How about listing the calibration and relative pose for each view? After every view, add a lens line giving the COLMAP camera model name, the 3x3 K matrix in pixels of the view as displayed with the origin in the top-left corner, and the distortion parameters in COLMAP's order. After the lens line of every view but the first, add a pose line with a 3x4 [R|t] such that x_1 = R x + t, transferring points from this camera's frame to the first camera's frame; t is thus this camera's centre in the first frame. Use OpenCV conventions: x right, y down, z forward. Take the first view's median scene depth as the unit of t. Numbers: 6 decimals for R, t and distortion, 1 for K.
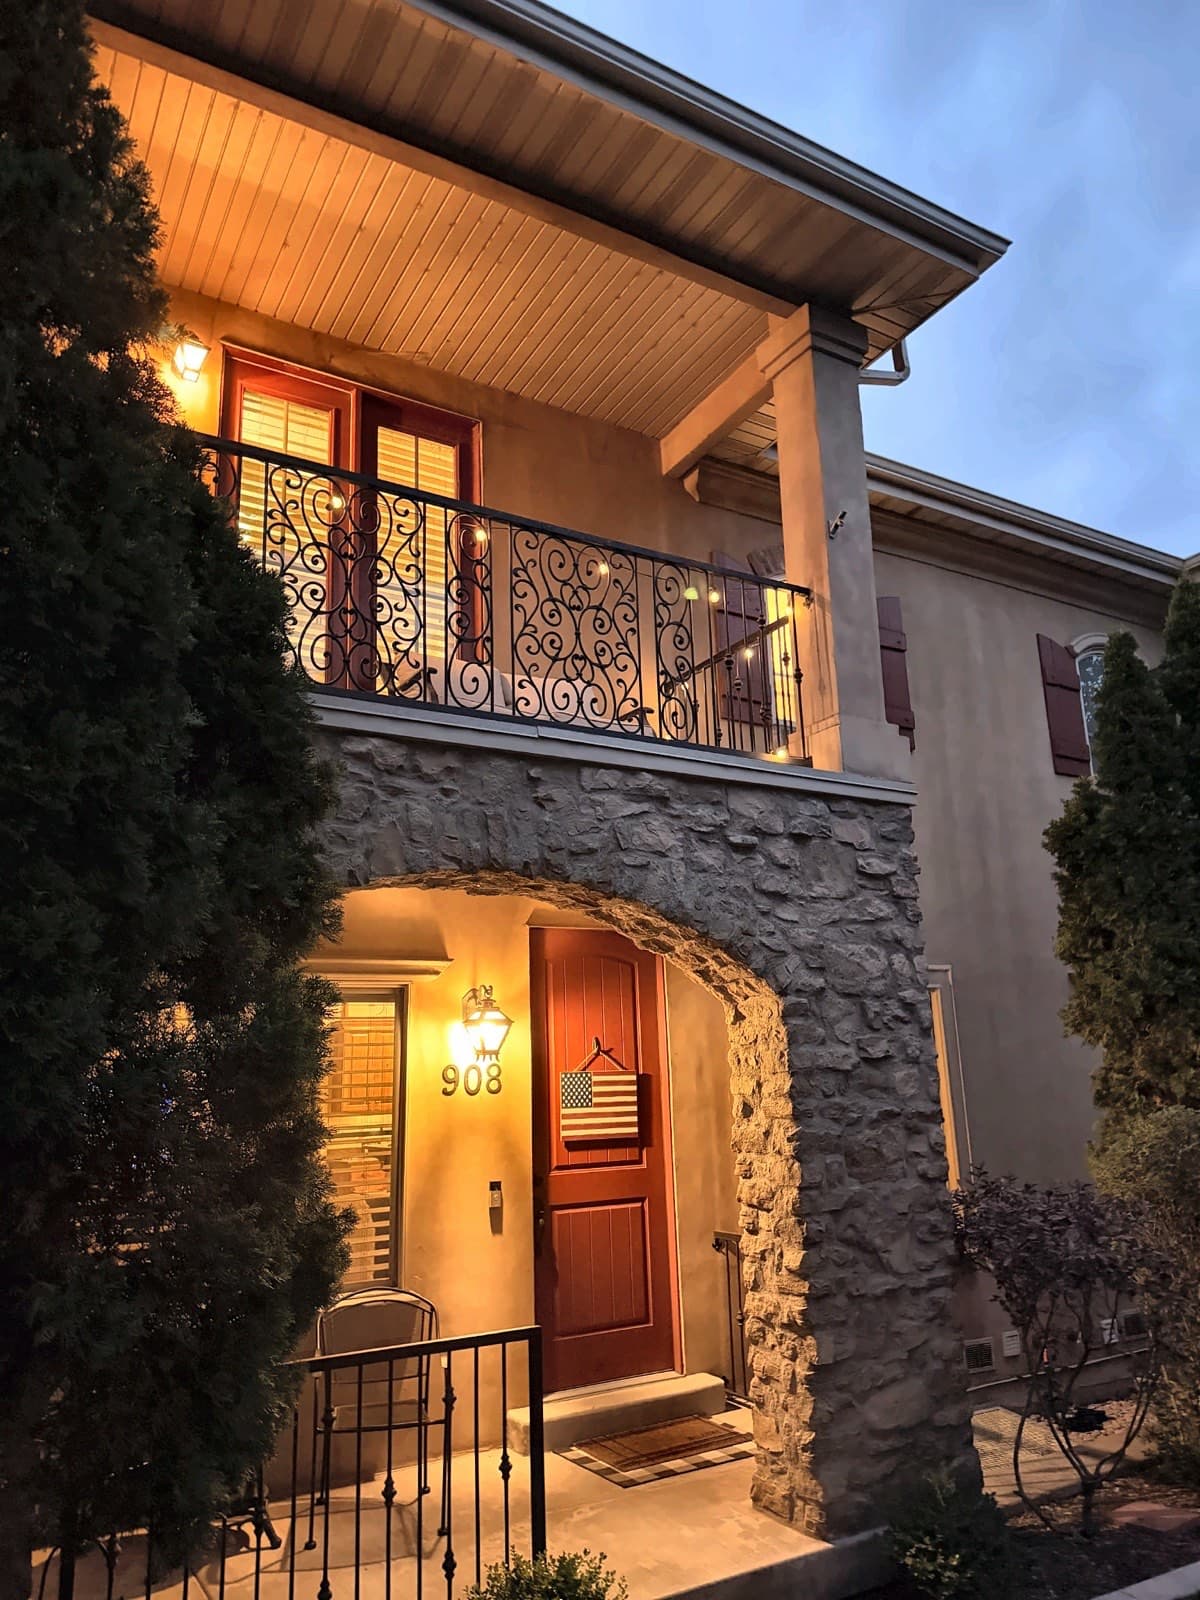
lens RADIAL K [[1129.6, 0, 600.0], [0, 1129.6, 800.0], [0, 0, 1]] dist [0.218077, -0.465869]
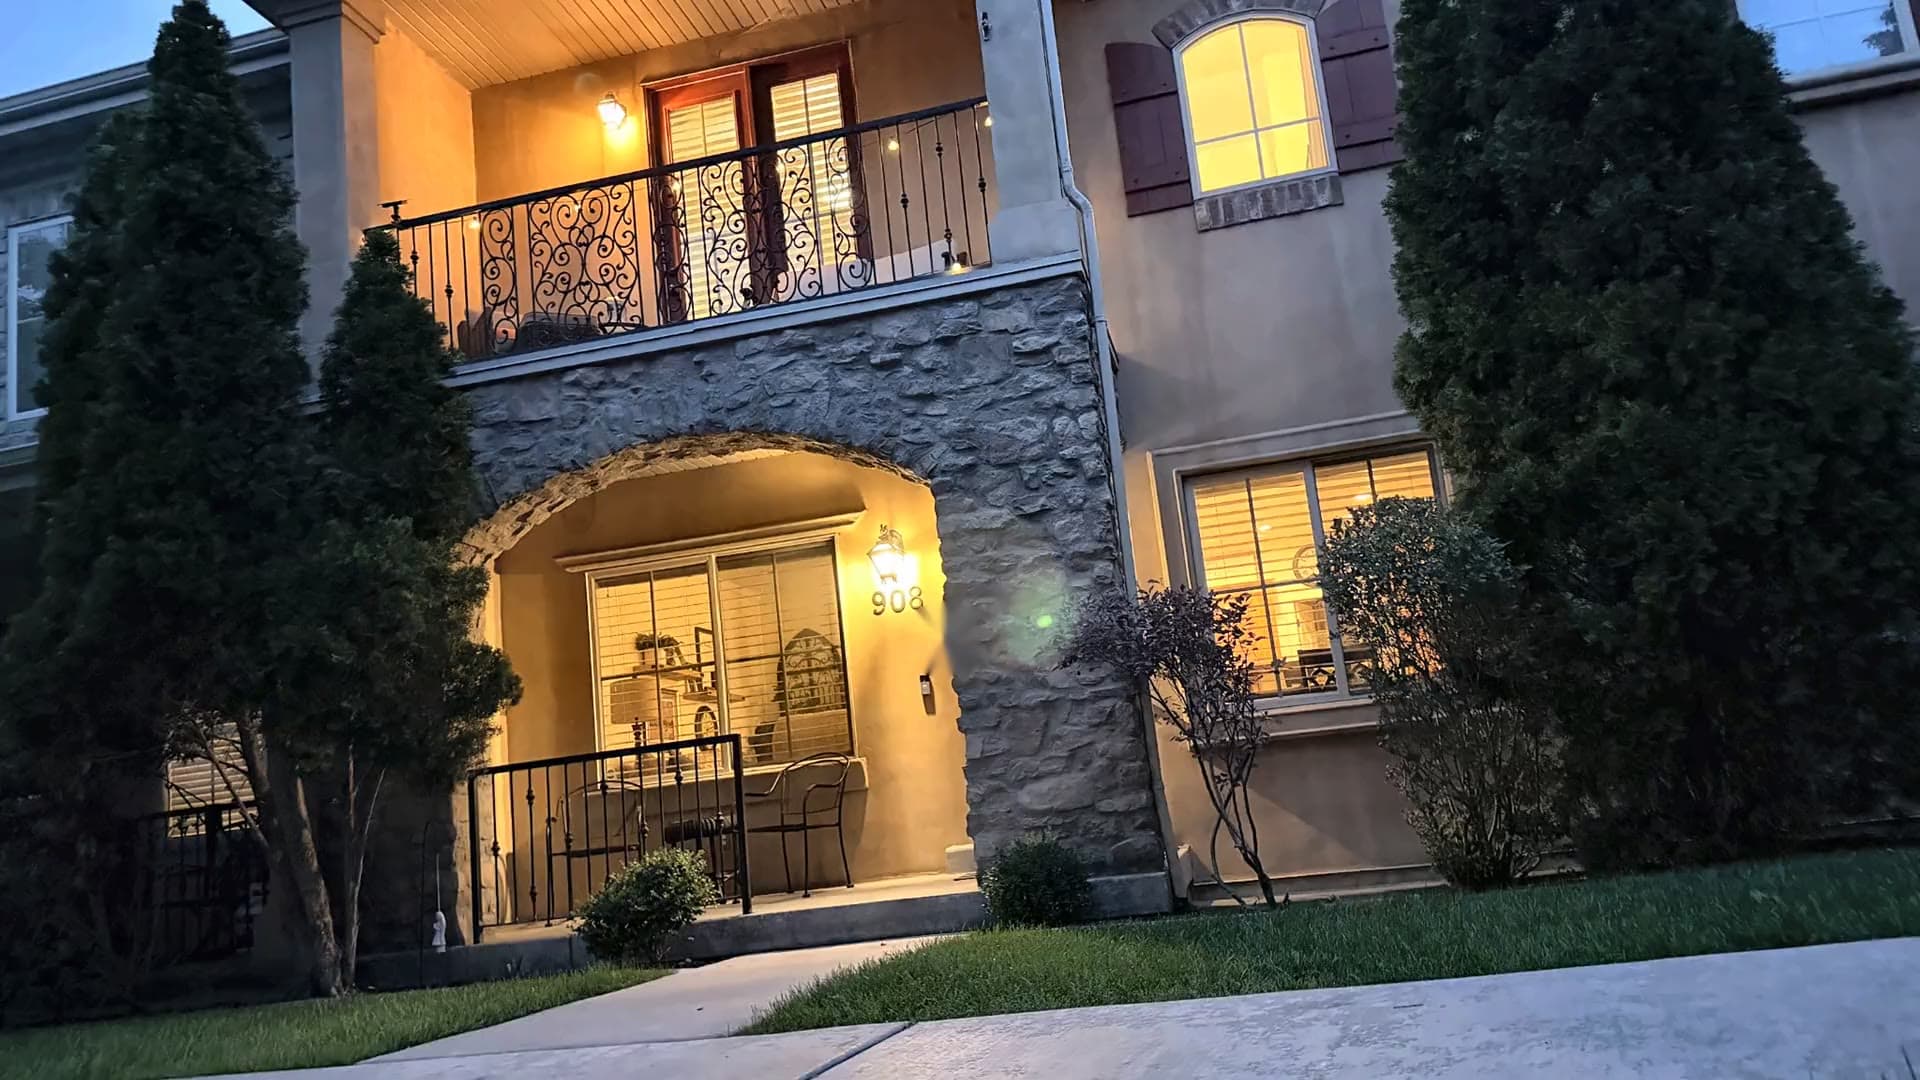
lens RADIAL K [[1369.3, 0, 957.1], [0, 1369.3, 592.3], [0, 0, 1]] dist [0.125036, -0.170225]
pose [[0.725397, -0.164210, -0.668456, 1.088391], [0.249338, 0.967860, 0.032817, 0.240588], [0.641583, -0.190477, 0.743027, -0.060428]]
